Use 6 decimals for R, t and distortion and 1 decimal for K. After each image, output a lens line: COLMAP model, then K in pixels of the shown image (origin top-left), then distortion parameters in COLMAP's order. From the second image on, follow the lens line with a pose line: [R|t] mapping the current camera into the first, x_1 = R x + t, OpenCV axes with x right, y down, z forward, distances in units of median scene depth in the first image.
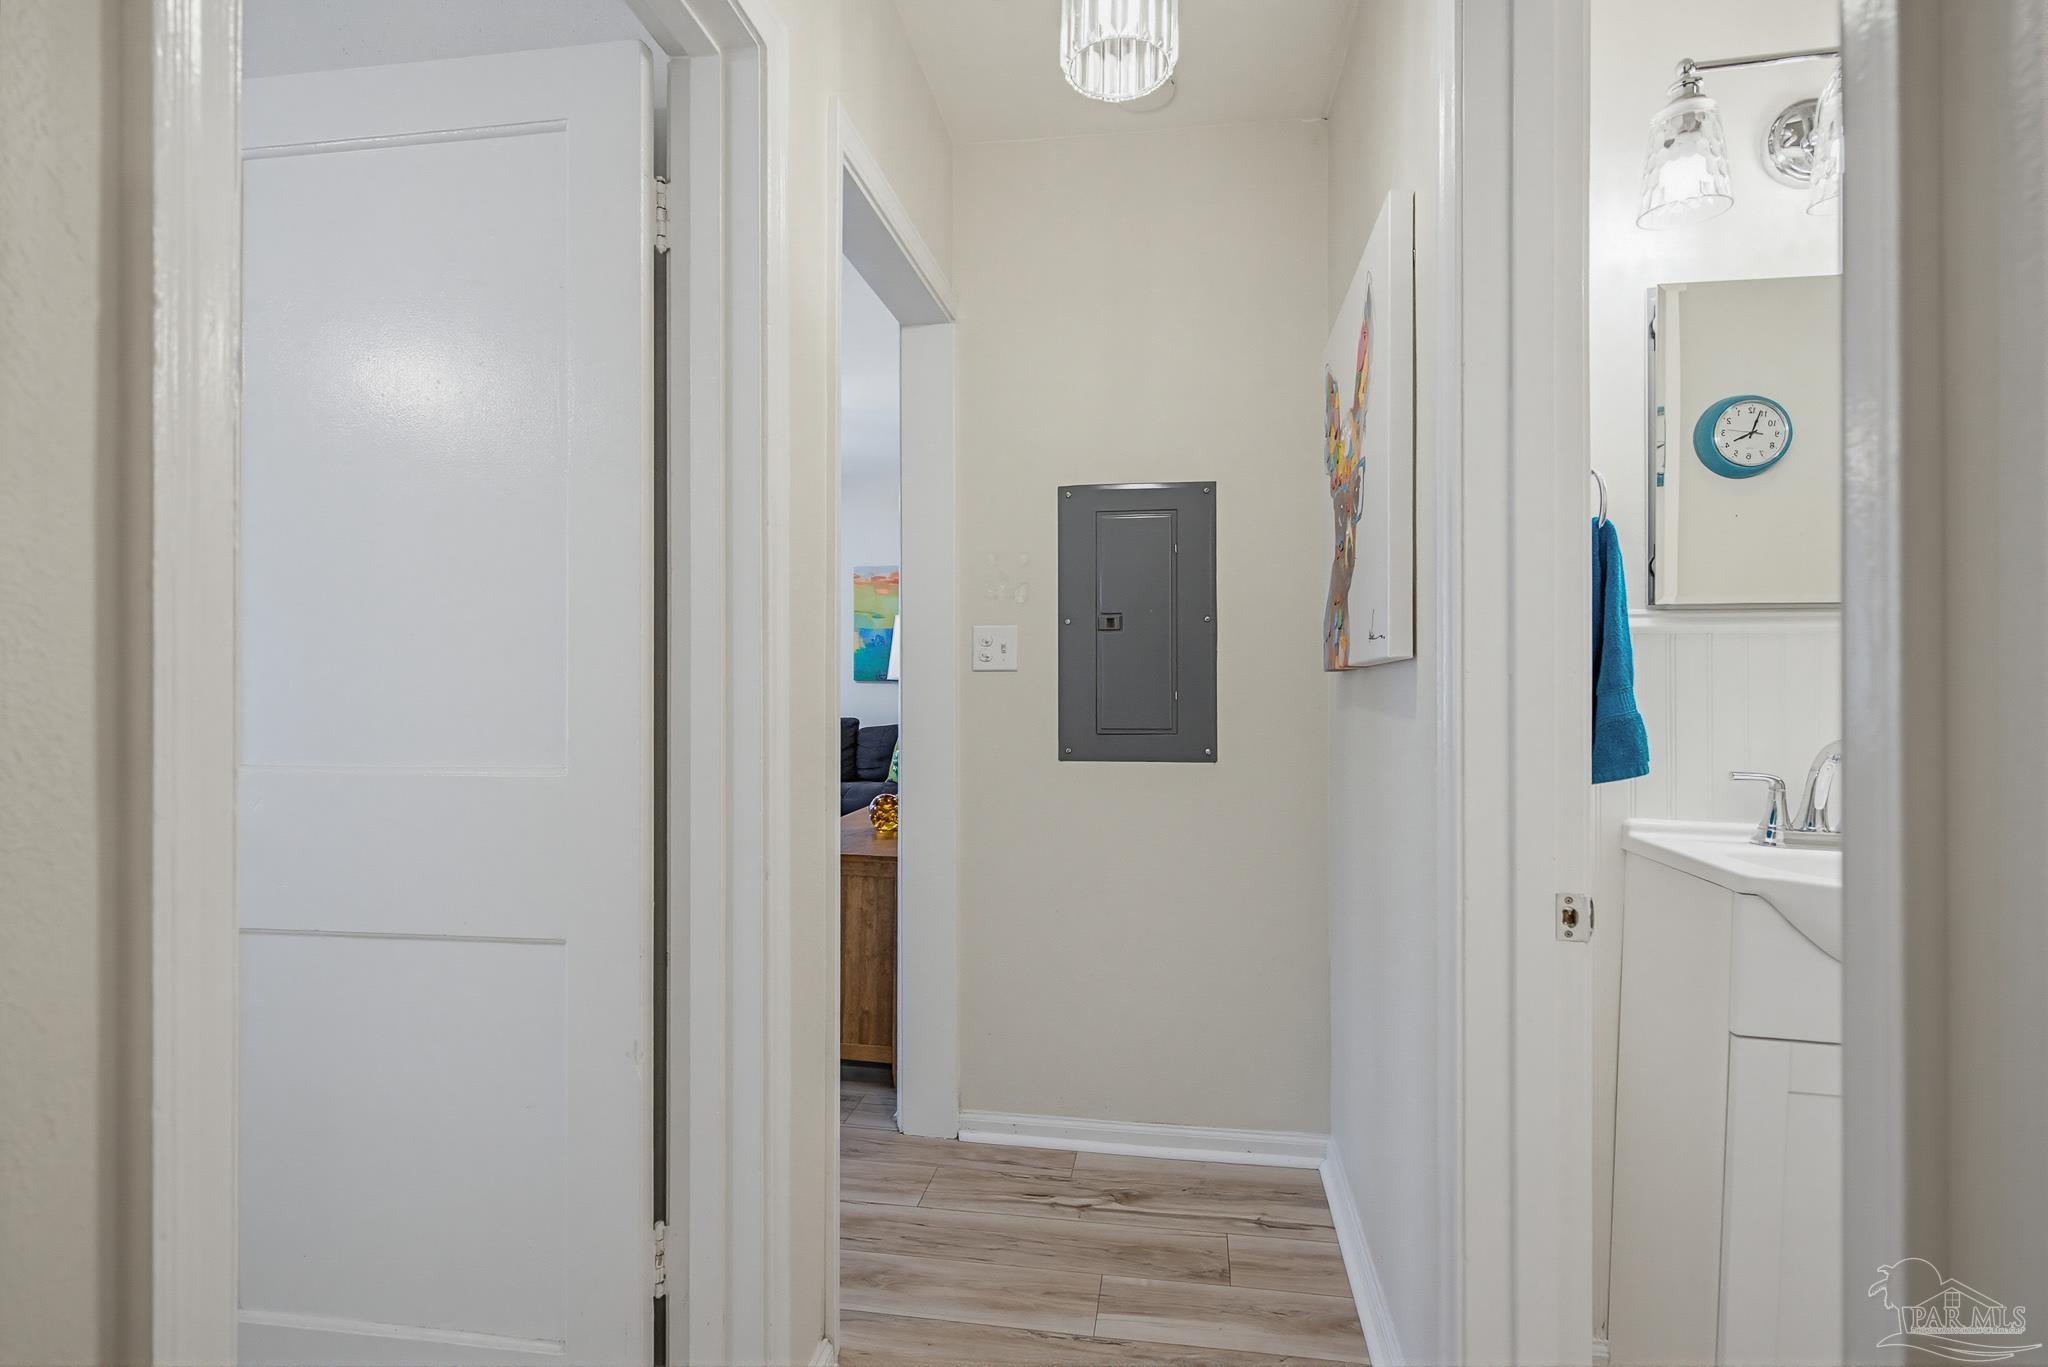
lens RADIAL K [[1000.3, 0, 1024.0], [0, 1000.3, 683.5], [0, 0, 1]] dist [-0.002555, -0.000418]
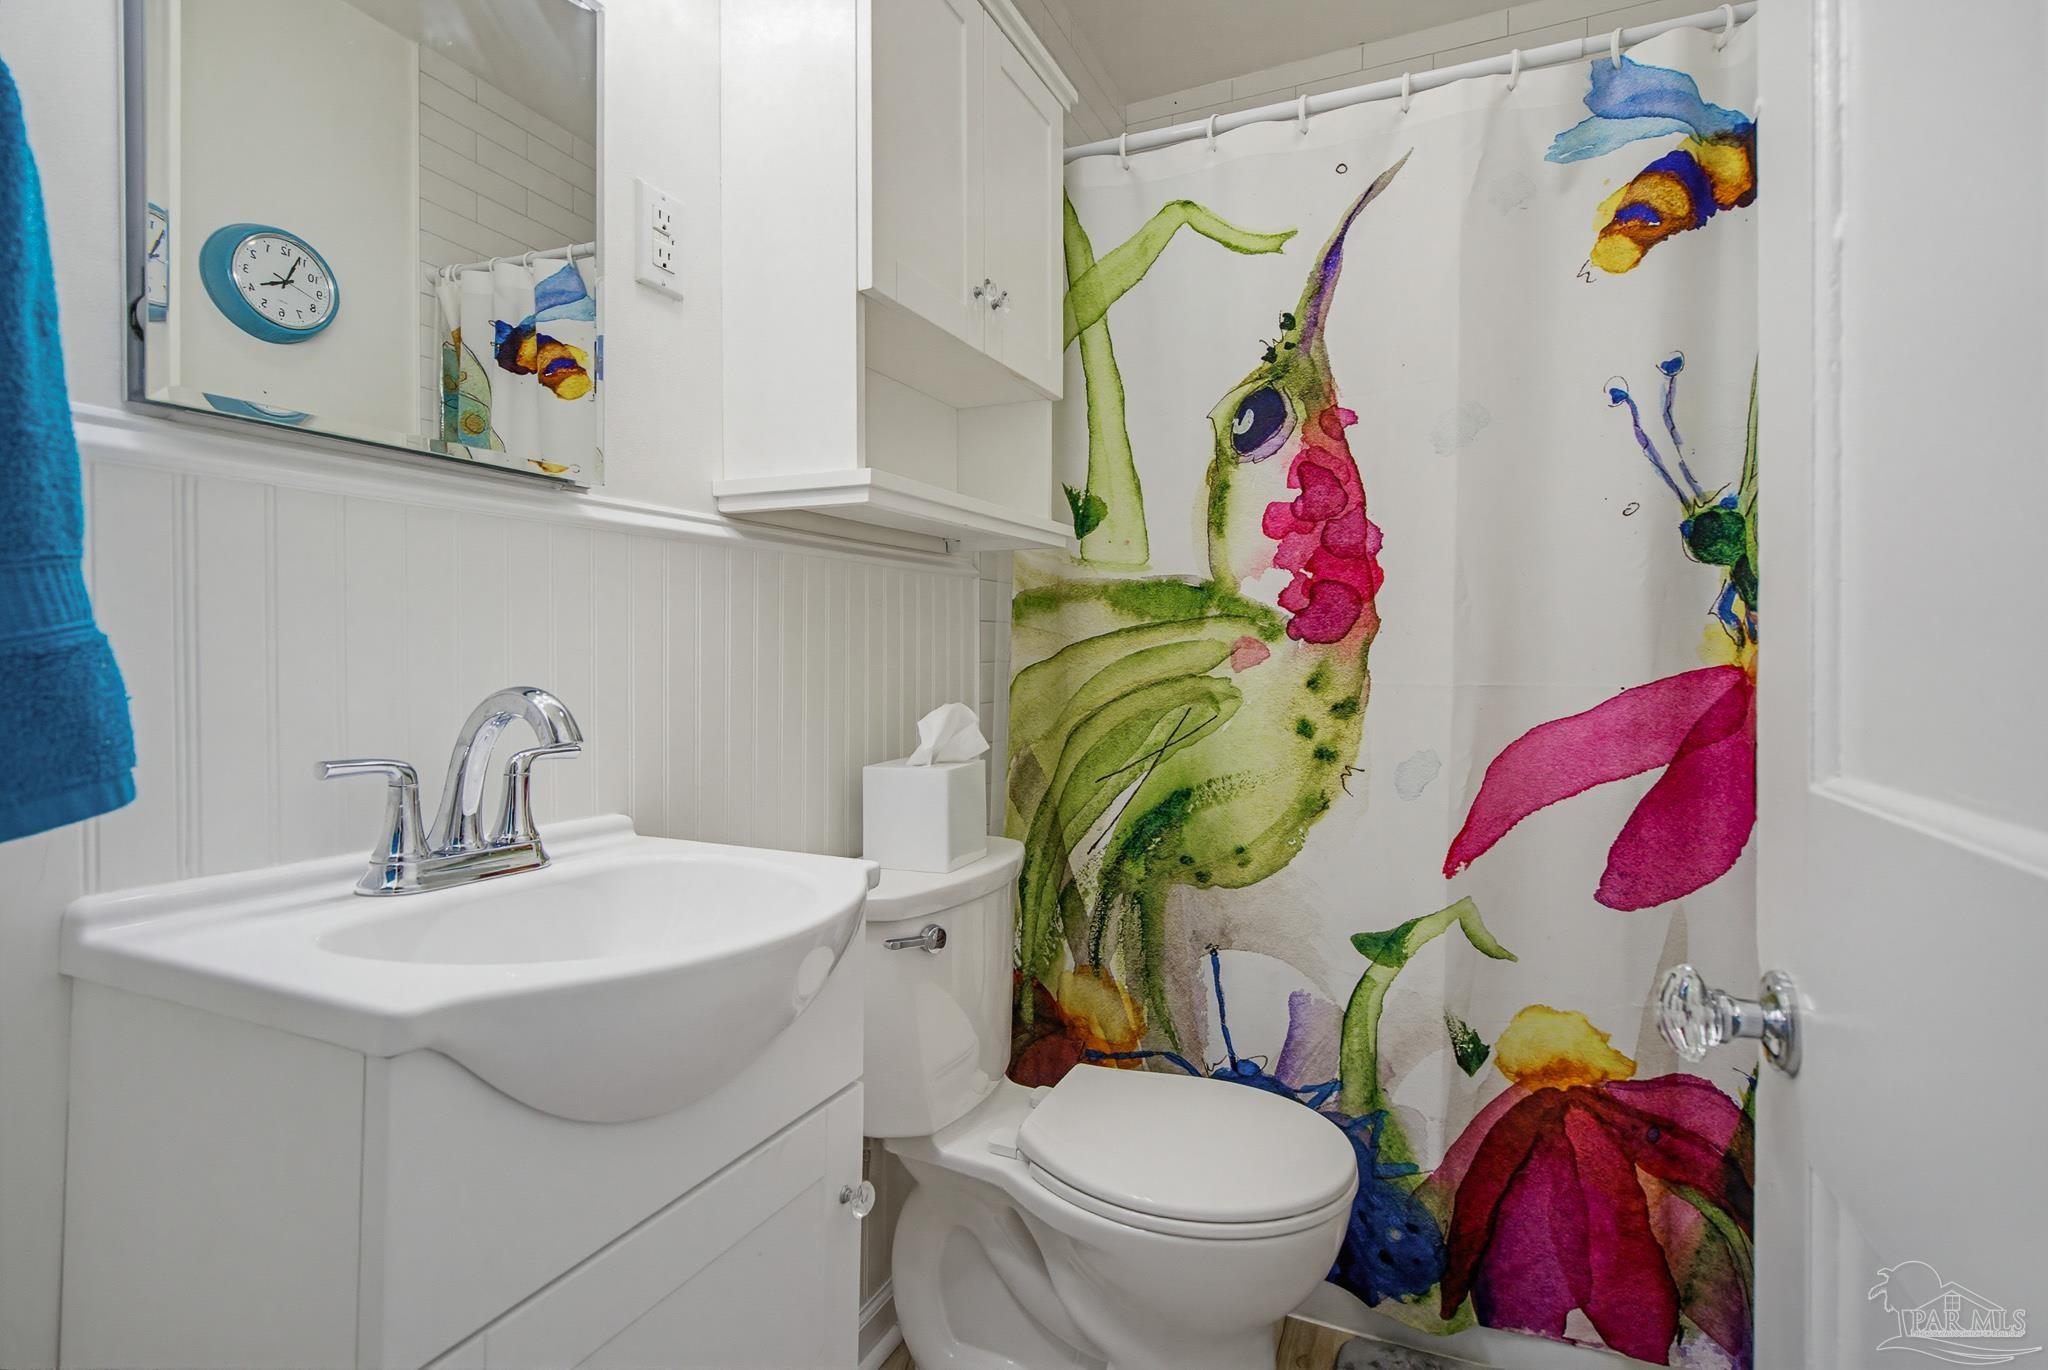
lens RADIAL K [[1000.3, 0, 1024.0], [0, 1000.3, 685.0], [0, 0, 1]] dist [-0.002555, -0.000418]
pose [[0.277116, -0.022468, 0.960574, 0.325138], [-0.014781, 0.999509, 0.027643, 0.031093], [-0.960723, -0.021858, 0.276648, 0.521911]]
